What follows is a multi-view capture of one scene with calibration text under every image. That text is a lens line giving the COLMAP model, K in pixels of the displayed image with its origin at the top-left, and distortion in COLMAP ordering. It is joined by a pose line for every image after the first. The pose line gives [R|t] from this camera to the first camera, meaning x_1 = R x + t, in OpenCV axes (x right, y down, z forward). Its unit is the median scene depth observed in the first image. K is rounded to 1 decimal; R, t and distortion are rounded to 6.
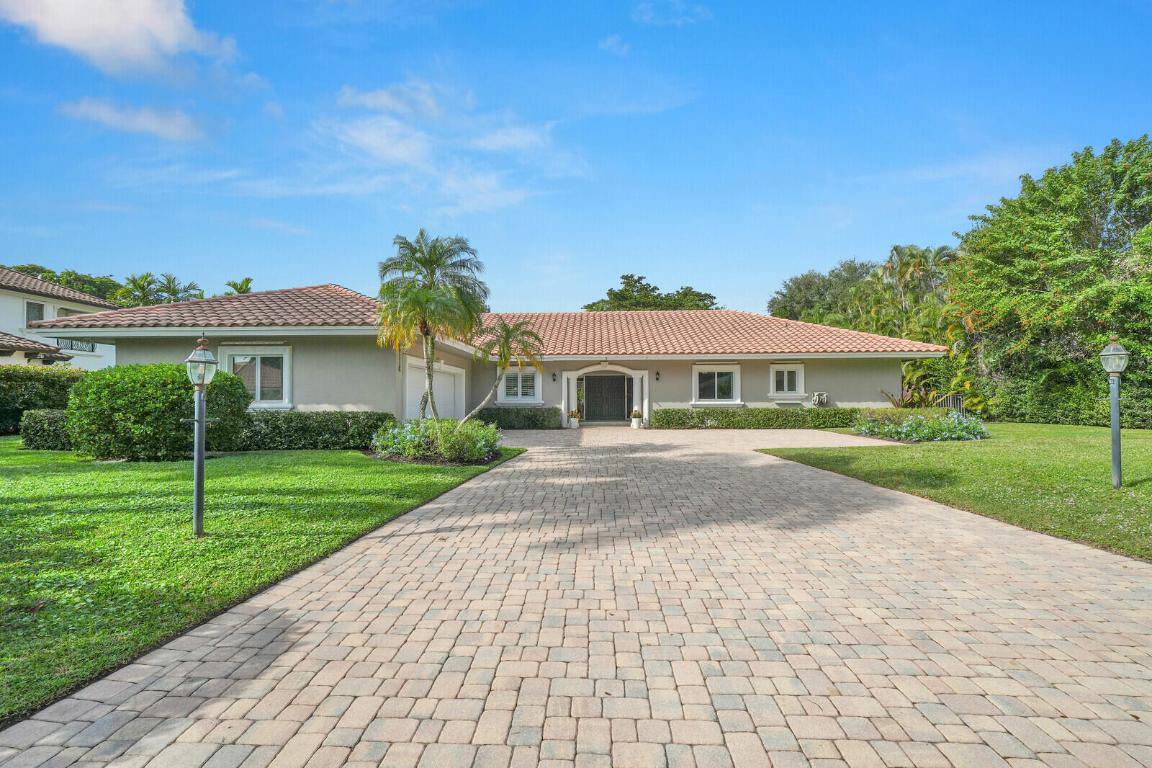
lens RADIAL K [[489.2, 0, 570.3], [0, 489.2, 393.5], [0, 0, 1]] dist [0.001878, 0.000368]
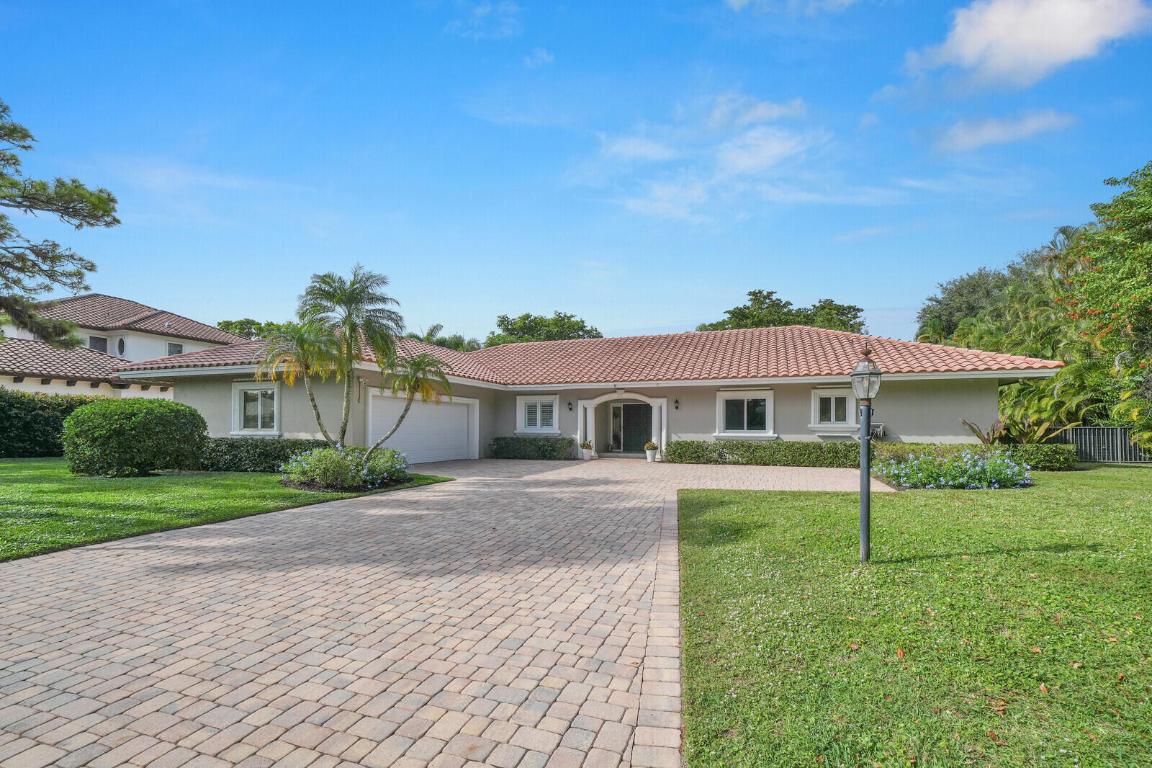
lens RADIAL K [[510.5, 0, 603.2], [0, 510.5, 410.8], [0, 0, 1]] dist [0.003823, 0.000628]
pose [[0.952793, -0.003281, -0.303603, 0.333943], [-0.002964, 0.999793, -0.020107, -0.004086], [0.303607, 0.020058, 0.952586, 0.059771]]
